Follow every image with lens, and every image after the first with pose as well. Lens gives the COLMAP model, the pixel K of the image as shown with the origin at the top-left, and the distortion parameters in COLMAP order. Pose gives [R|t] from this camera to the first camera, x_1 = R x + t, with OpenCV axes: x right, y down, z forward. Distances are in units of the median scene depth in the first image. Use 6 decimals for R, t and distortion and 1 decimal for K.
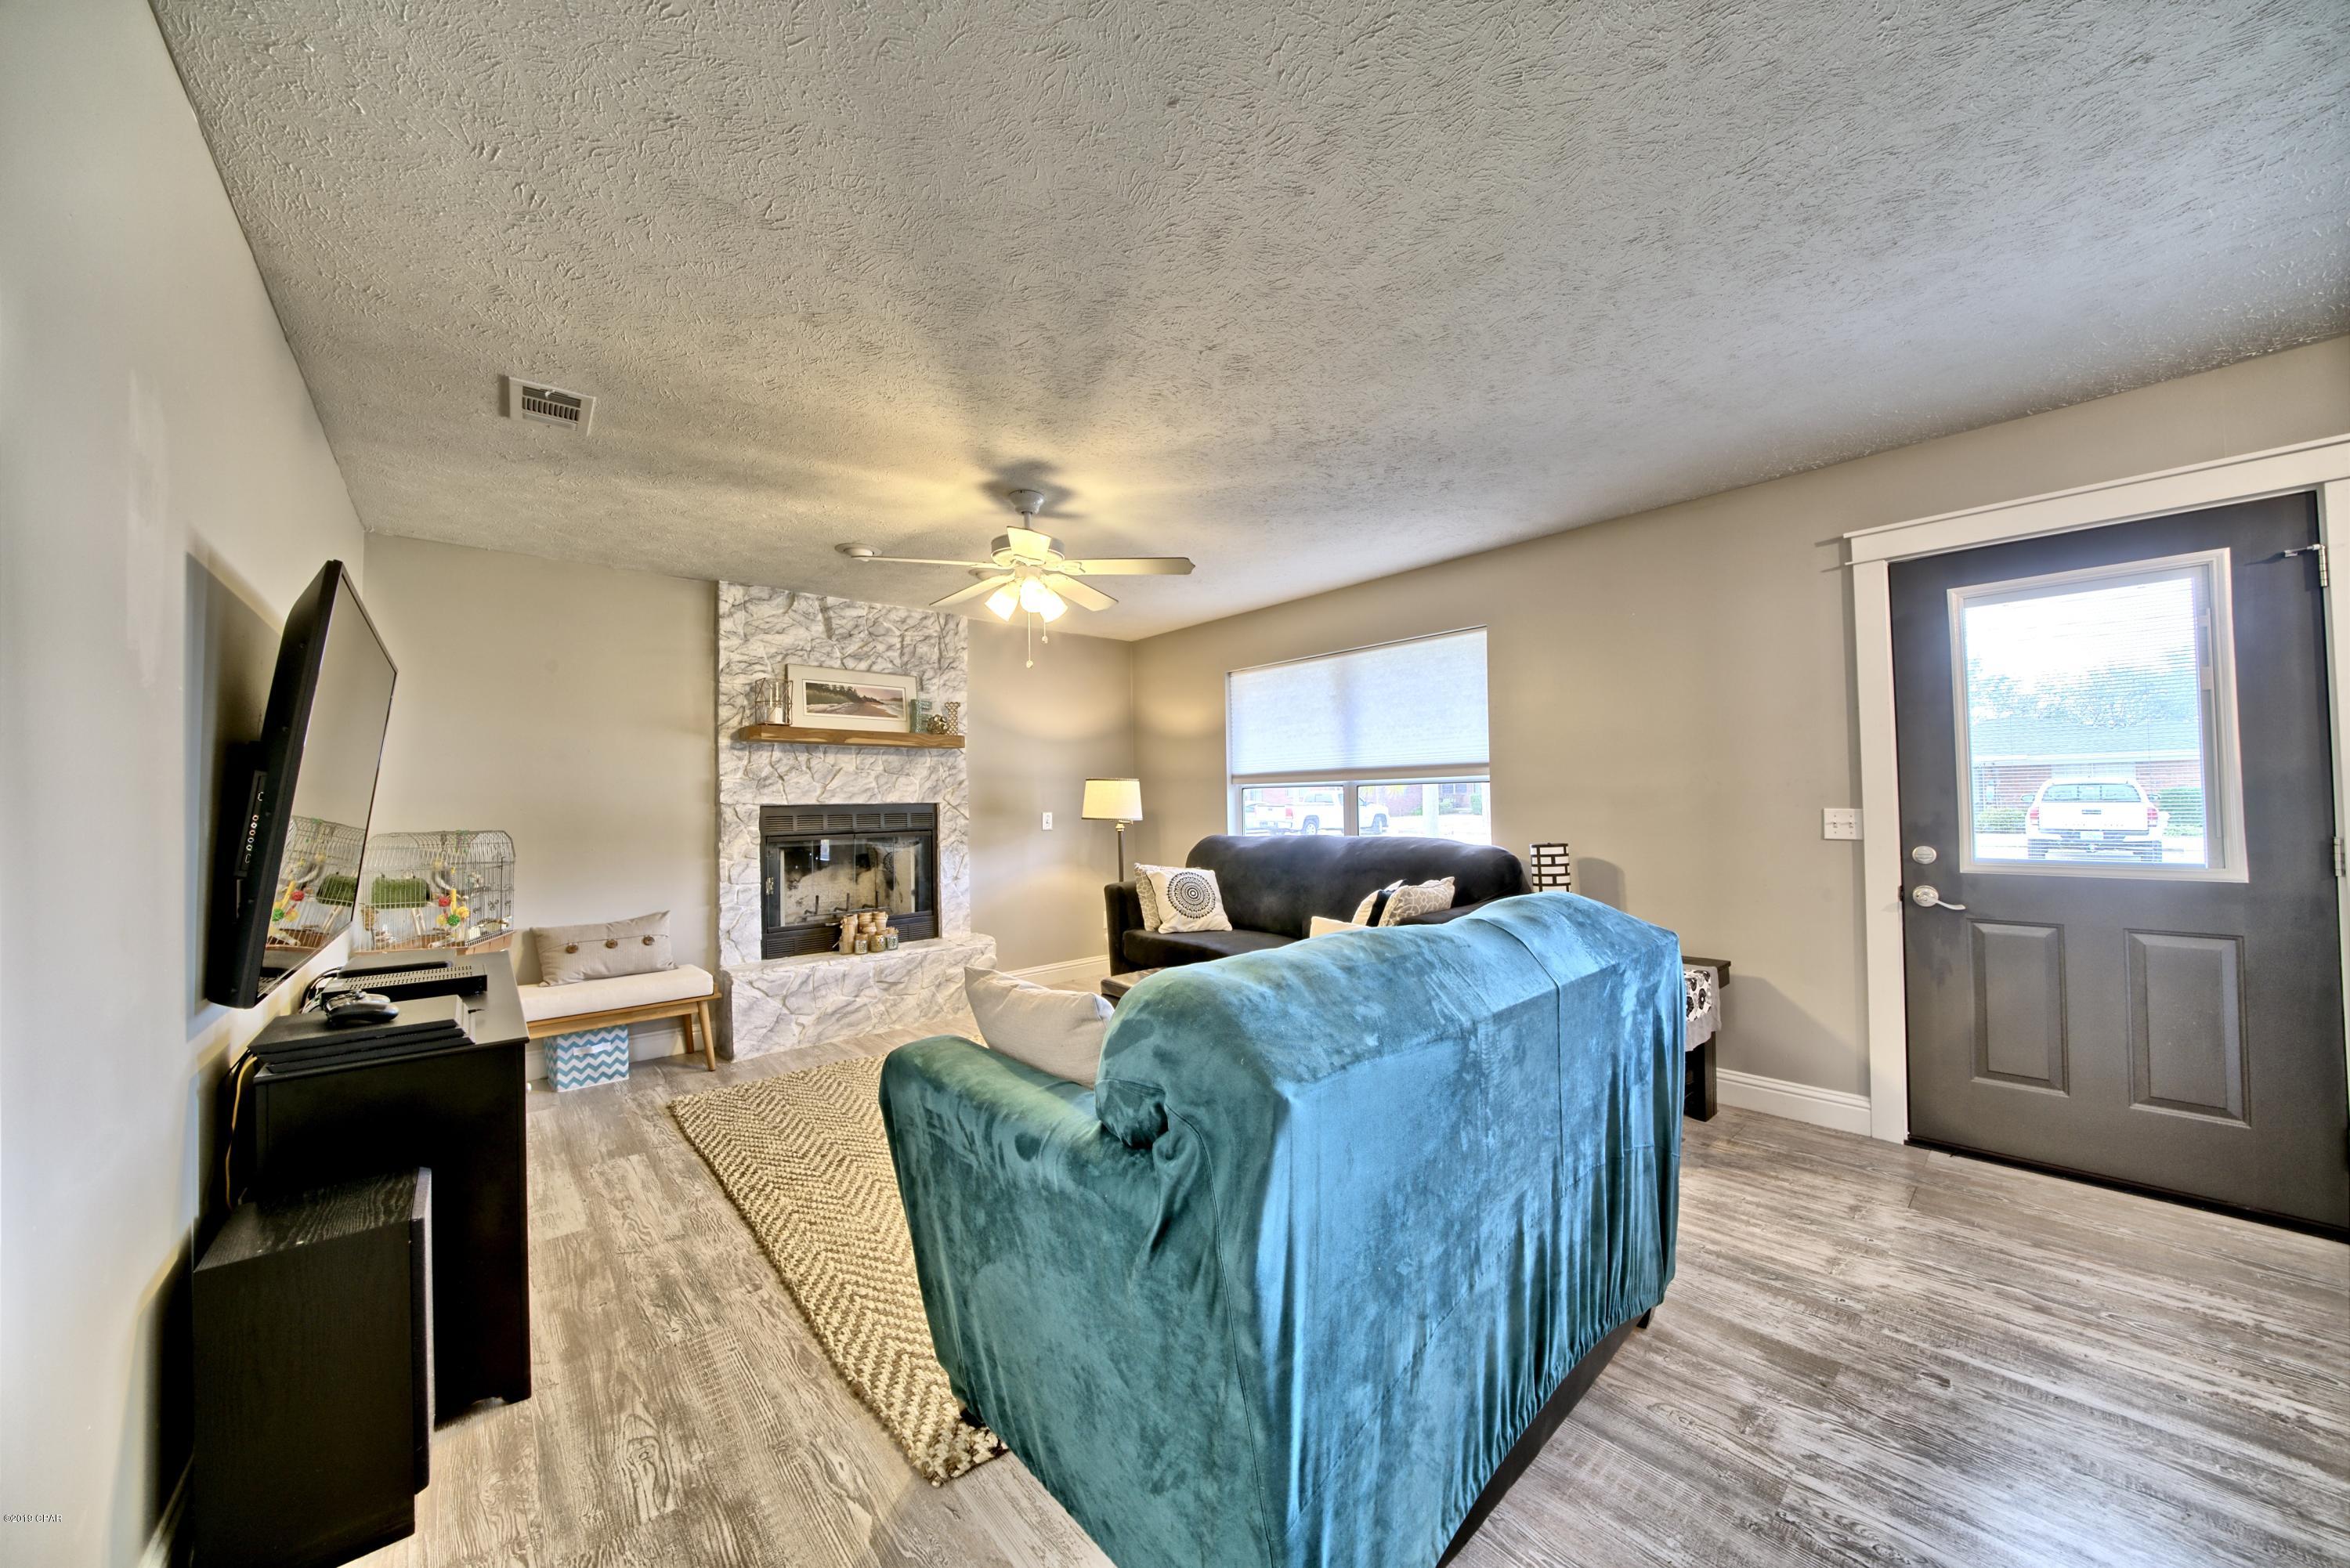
lens RADIAL K [[812.1, 0, 1169.8], [0, 812.1, 782.6], [0, 0, 1]] dist [-0.020142, 0.000177]
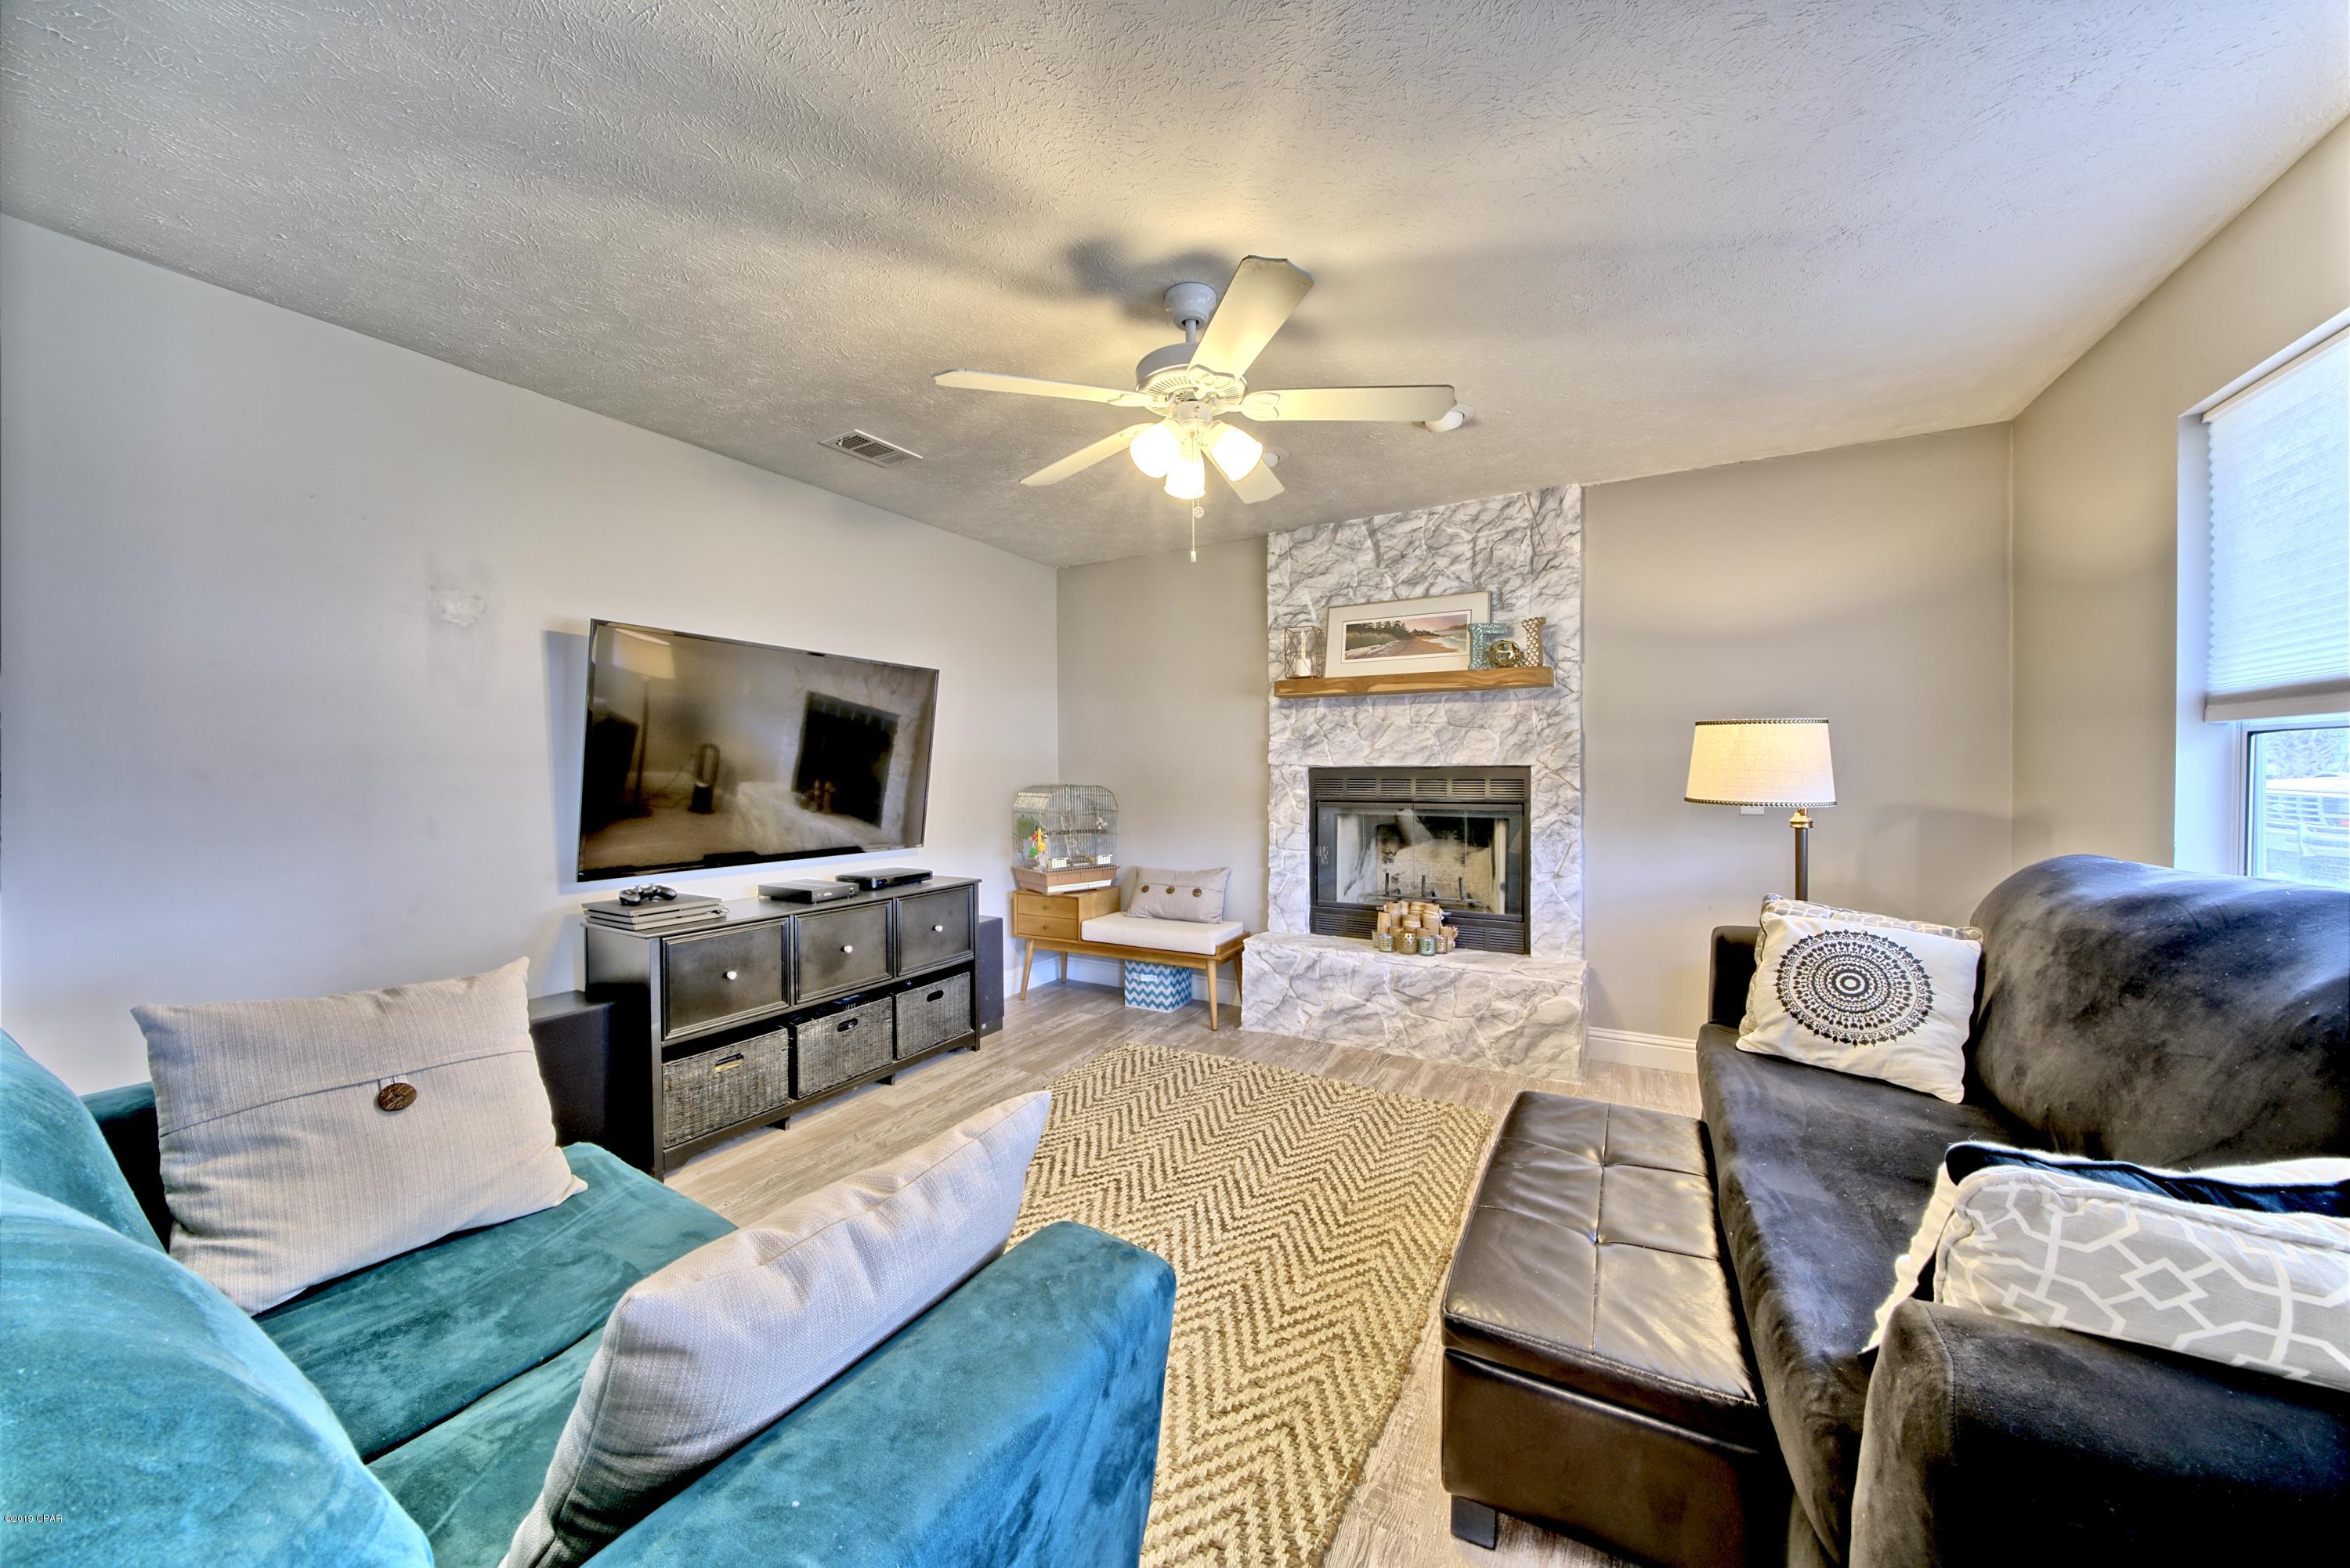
lens RADIAL K [[812.1, 0, 1169.8], [0, 812.1, 782.6], [0, 0, 1]] dist [-0.020142, 0.000177]
pose [[0.328180, 0.028977, -0.944171, 0.310005], [0.022135, 0.999019, 0.038354, 0.006984], [0.944356, -0.033487, 0.327217, 0.534997]]
